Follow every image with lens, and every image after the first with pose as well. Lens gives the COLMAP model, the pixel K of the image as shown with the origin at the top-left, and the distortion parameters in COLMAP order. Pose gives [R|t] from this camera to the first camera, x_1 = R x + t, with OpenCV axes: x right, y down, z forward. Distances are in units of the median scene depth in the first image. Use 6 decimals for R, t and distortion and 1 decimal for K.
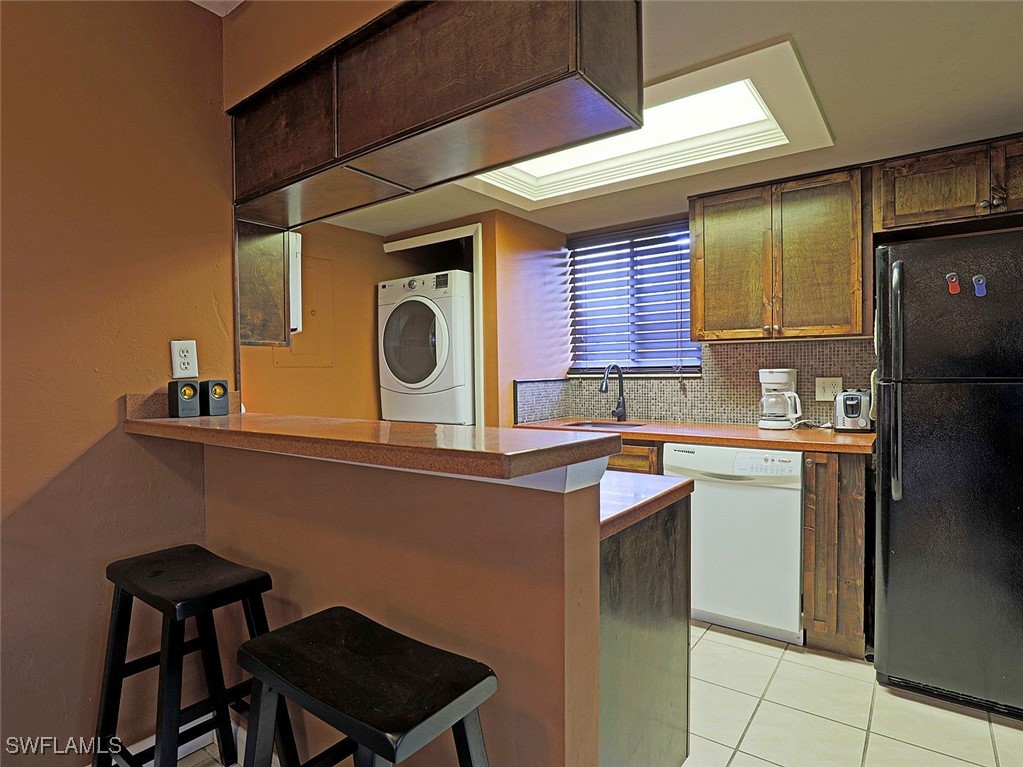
lens RADIAL K [[560.1, 0, 511.5], [0, 560.1, 383.5], [0, 0, 1]] dist [-0.032070, 0.000394]
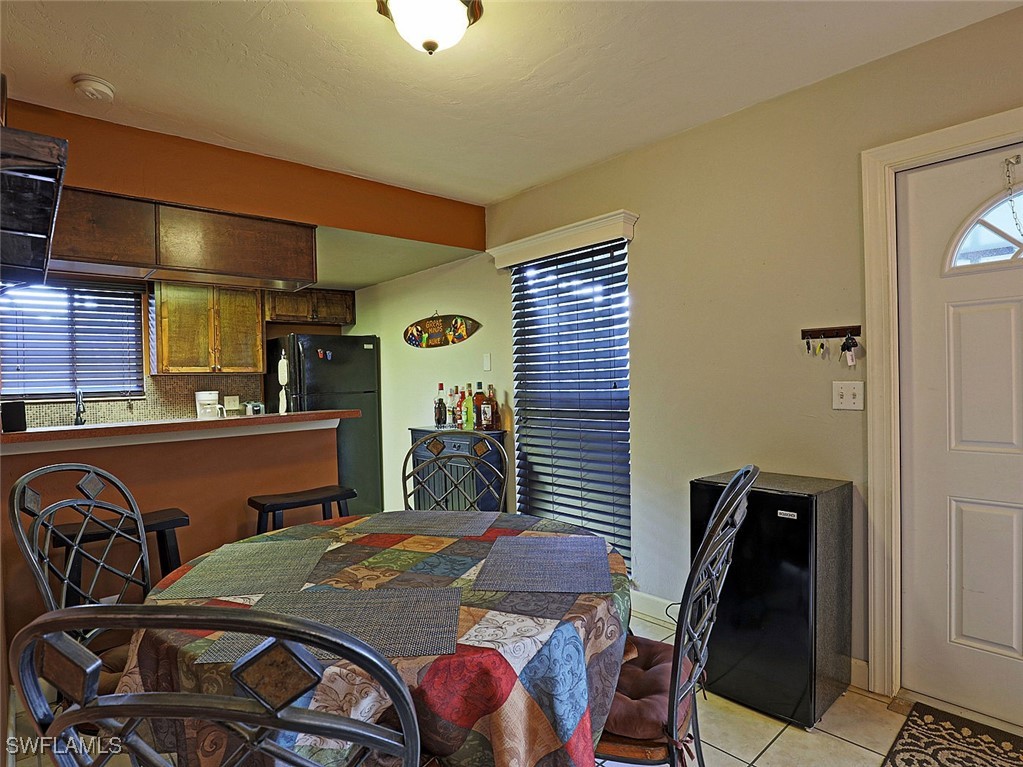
lens RADIAL K [[551.4, 0, 511.2], [0, 551.4, 399.9], [0, 0, 1]] dist [0.067899, 0.000323]
pose [[0.187269, -0.028112, 0.981906, -1.012195], [0.049519, 0.998590, 0.019145, 0.011522], [-0.981060, 0.045038, 0.188397, -0.193084]]
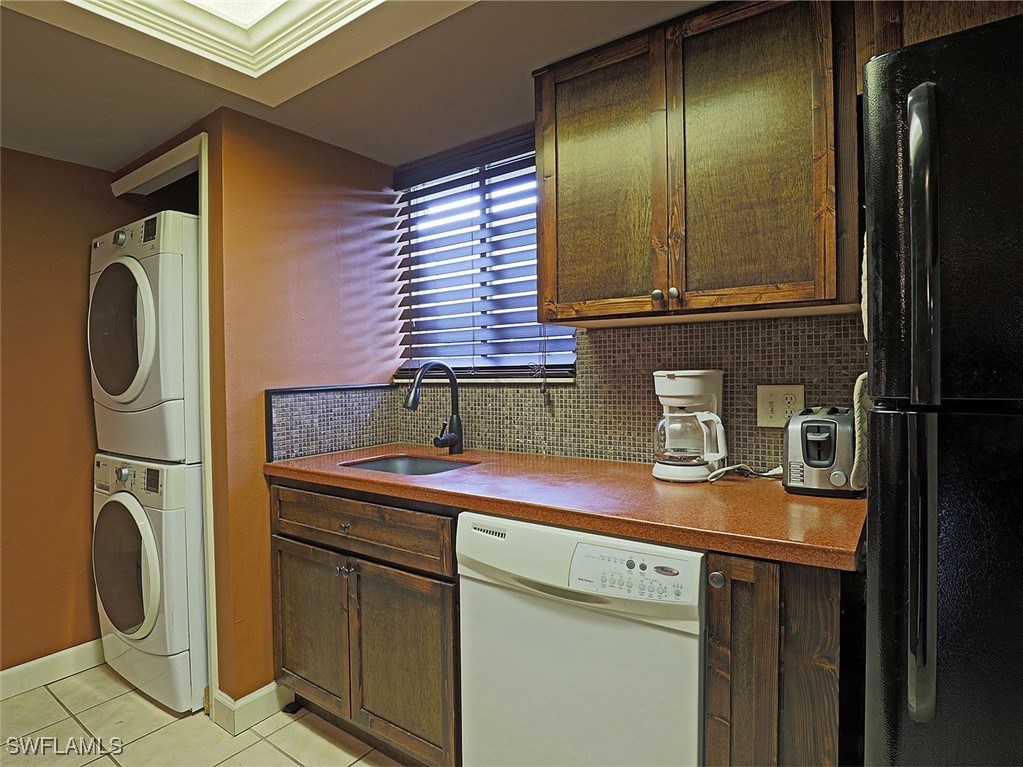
lens RADIAL K [[543.5, 0, 505.8], [0, 543.5, 380.9], [0, 0, 1]] dist [-0.032260, 0.000870]
pose [[0.999965, -0.003669, -0.007466, 0.307095], [0.003663, 0.999993, -0.000828, -0.015993], [0.007469, 0.000801, 0.999972, 0.466253]]
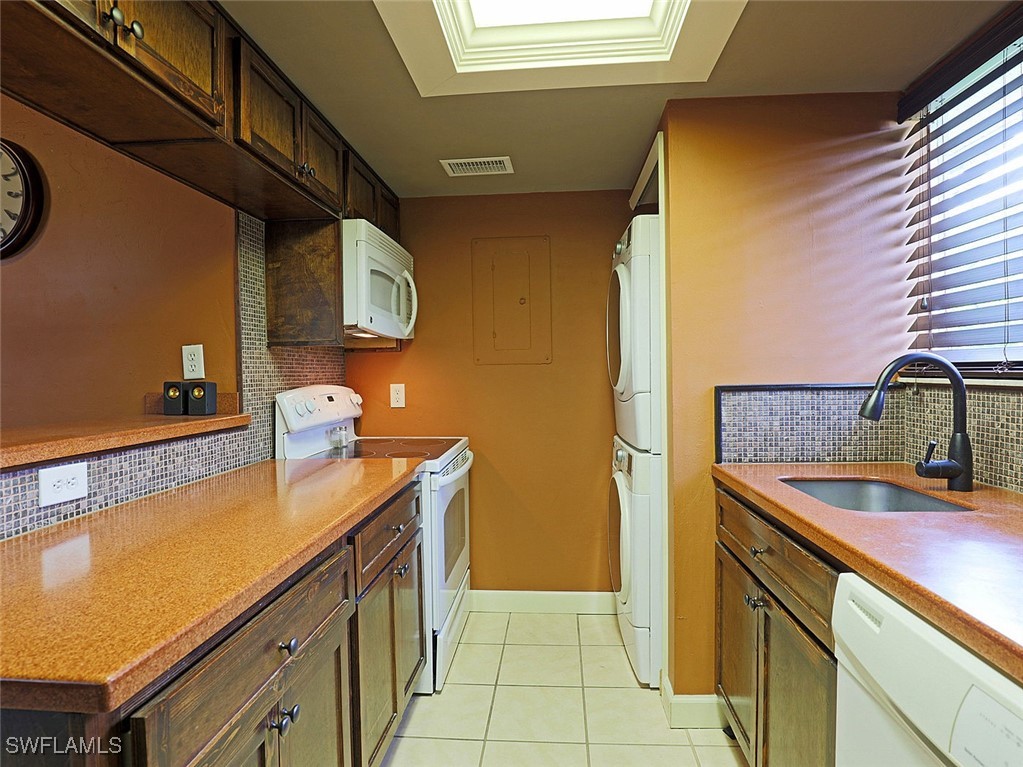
lens RADIAL K [[573.0, 0, 542.3], [0, 573.0, 387.2], [0, 0, 1]] dist [-0.027692, -0.000722]
pose [[0.539733, 0.031992, -0.841228, 0.455941], [-0.013597, 0.999479, 0.029286, -0.022269], [0.841726, -0.004369, 0.539887, 0.602610]]
